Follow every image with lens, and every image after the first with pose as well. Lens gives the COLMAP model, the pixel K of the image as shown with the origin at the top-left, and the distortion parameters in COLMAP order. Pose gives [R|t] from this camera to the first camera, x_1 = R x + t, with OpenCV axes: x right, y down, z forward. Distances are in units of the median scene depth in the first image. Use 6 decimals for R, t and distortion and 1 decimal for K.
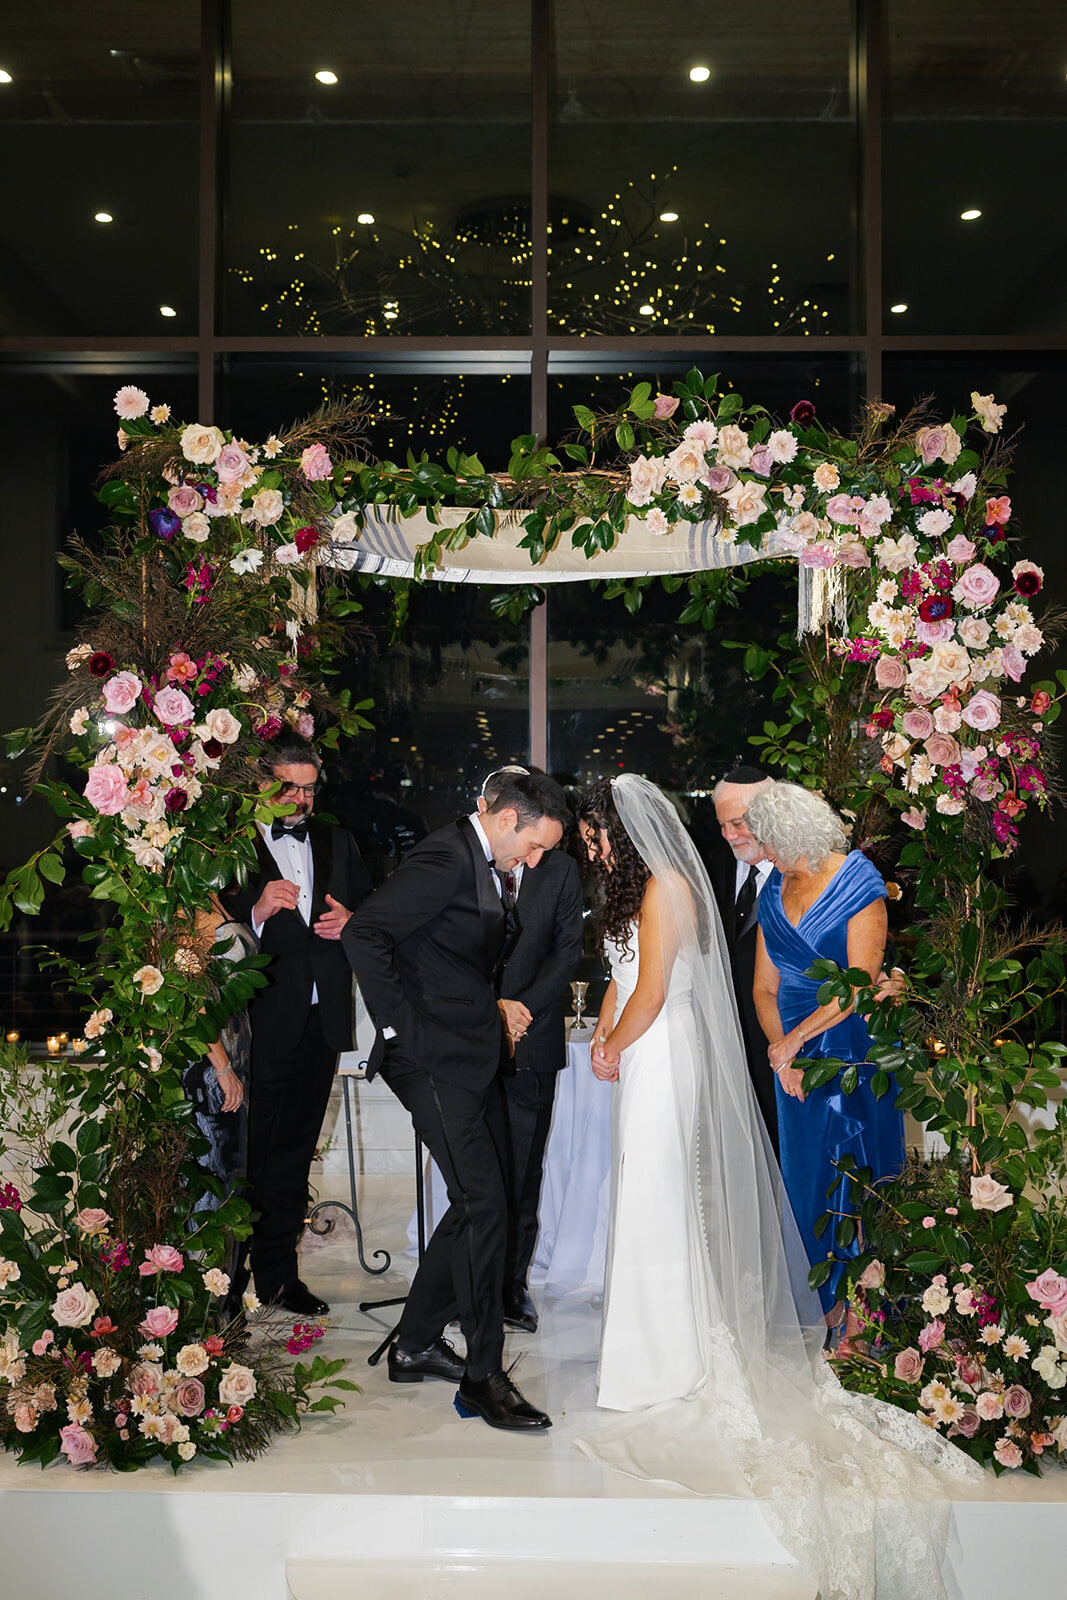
lens RADIAL K [[1764.1, 0, 519.6], [0, 1764.1, 792.8], [0, 0, 1]] dist [-0.009021, 0.000000]
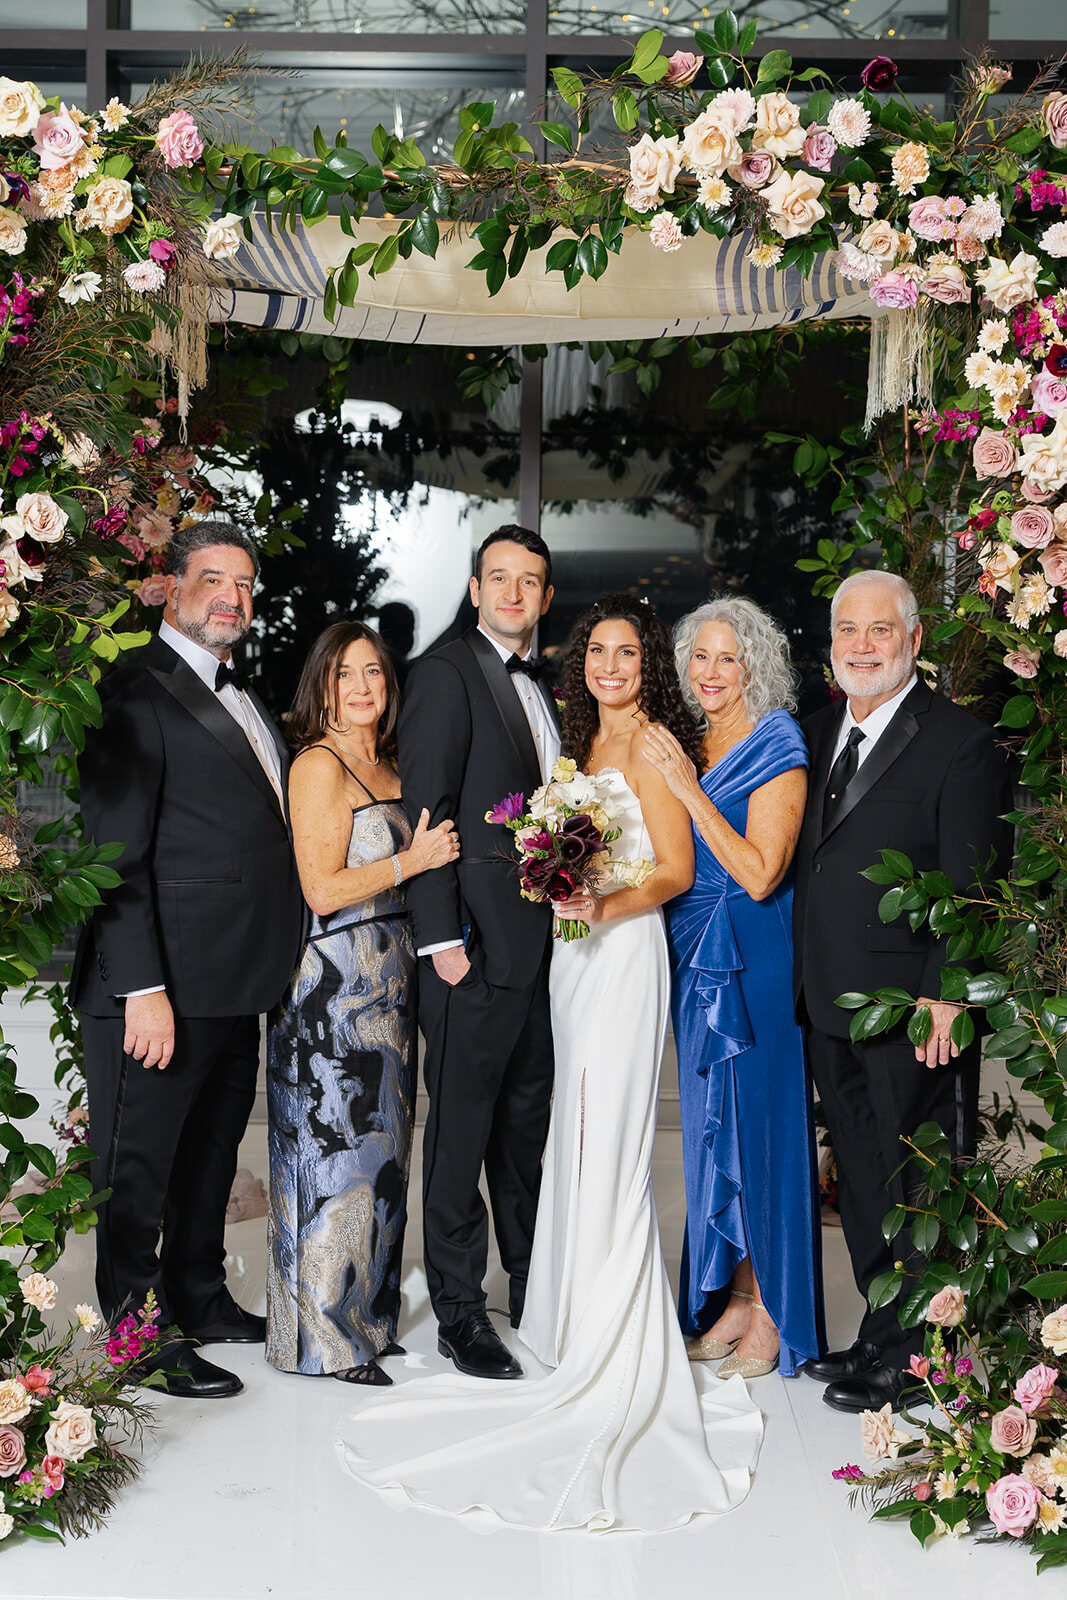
lens RADIAL K [[2120.7, 0, 544.6], [0, 2120.7, 797.5], [0, 0, 1]] dist [0.010378, 0.000000]
pose [[0.999907, 0.011930, 0.006542, 0.026282], [-0.012344, 0.997647, 0.067439, 0.013229], [-0.005722, -0.067514, 0.997702, 0.143859]]
